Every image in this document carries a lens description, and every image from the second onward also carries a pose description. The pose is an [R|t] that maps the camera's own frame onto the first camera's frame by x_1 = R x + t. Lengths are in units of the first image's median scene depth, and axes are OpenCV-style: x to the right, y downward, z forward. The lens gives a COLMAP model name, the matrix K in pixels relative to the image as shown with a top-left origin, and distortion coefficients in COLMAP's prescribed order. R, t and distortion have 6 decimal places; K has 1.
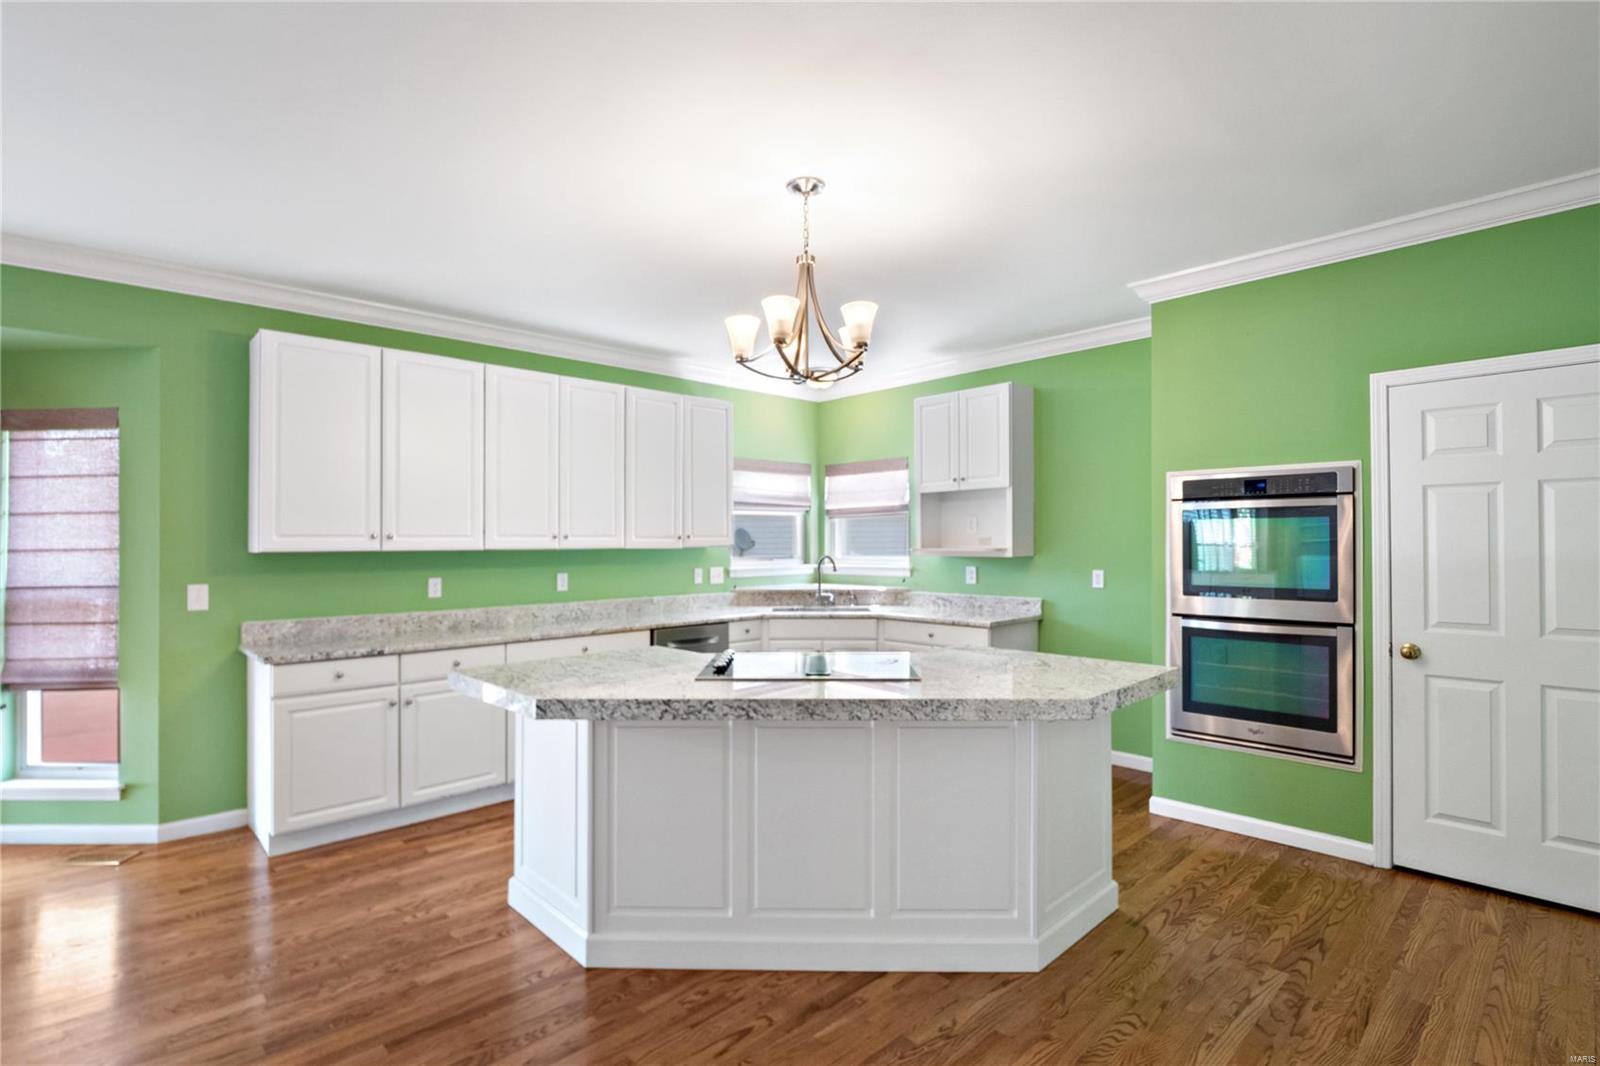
lens RADIAL K [[780.5, 0, 764.6], [0, 780.5, 538.7], [0, 0, 1]] dist [-0.004274, -0.000760]
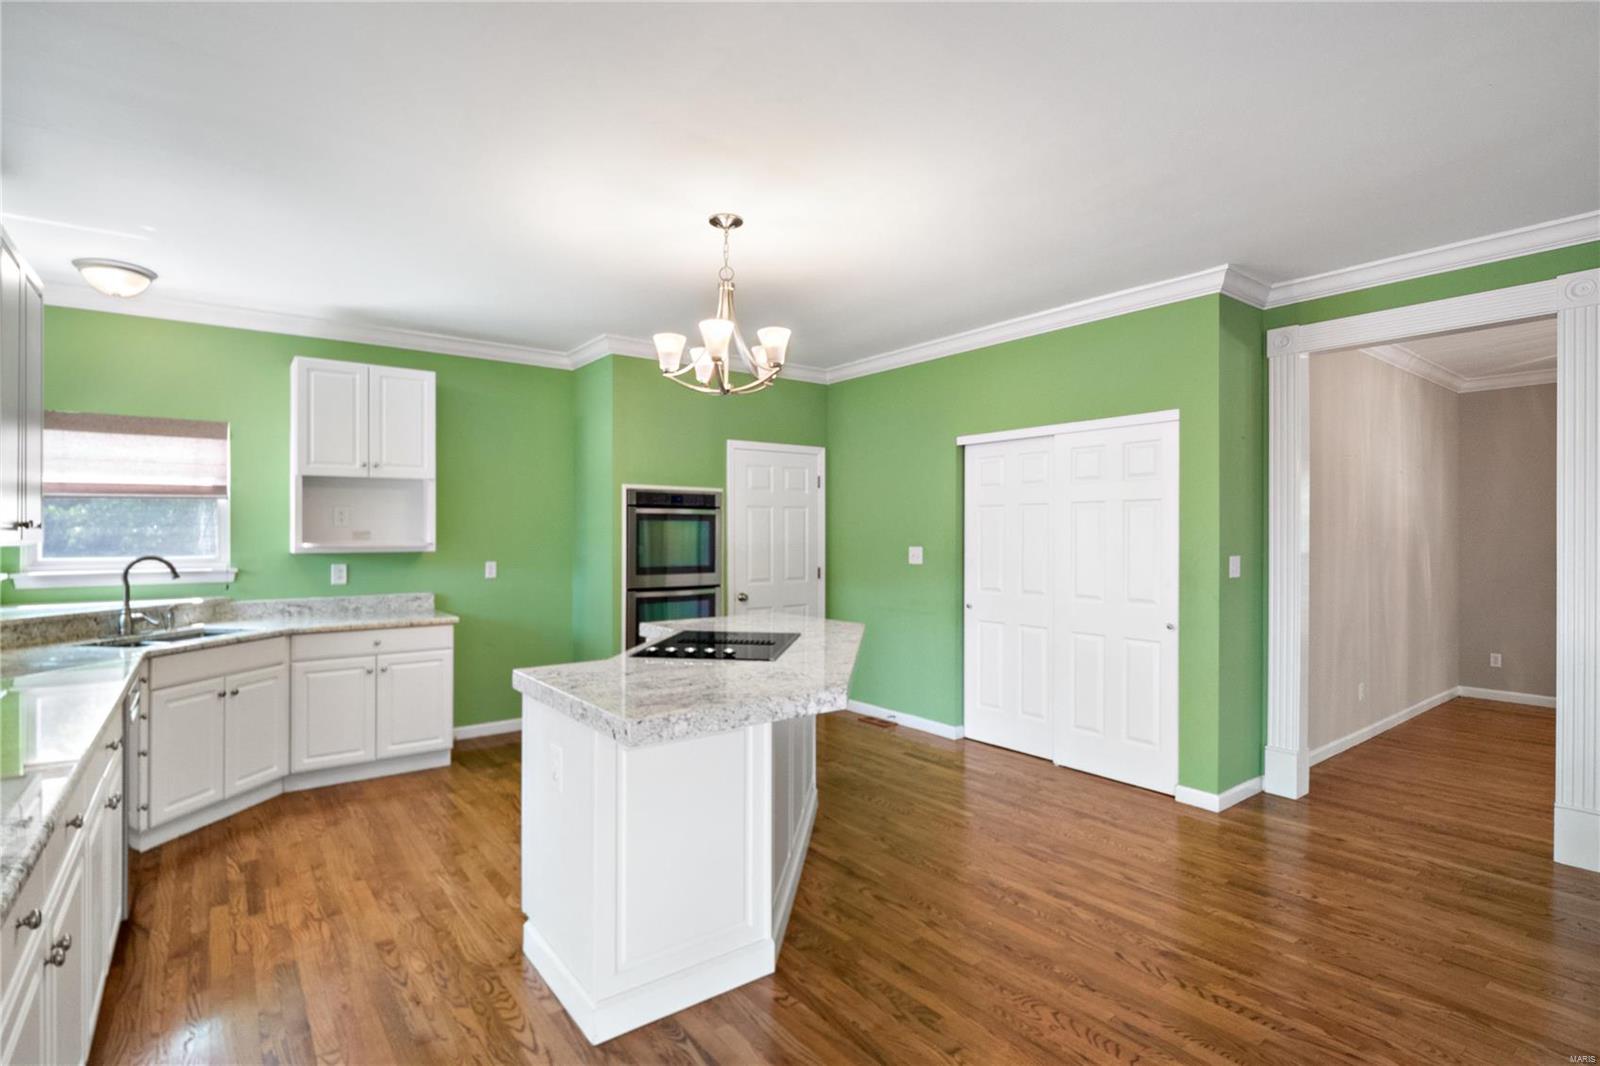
lens RADIAL K [[780.5, 0, 801.3], [0, 780.5, 541.5], [0, 0, 1]] dist [-0.004274, -0.000760]
pose [[0.068248, -0.004174, 0.997660, -0.626784], [-0.004148, 0.999981, 0.004468, 0.004494], [-0.997660, -0.004443, 0.068230, 0.472979]]
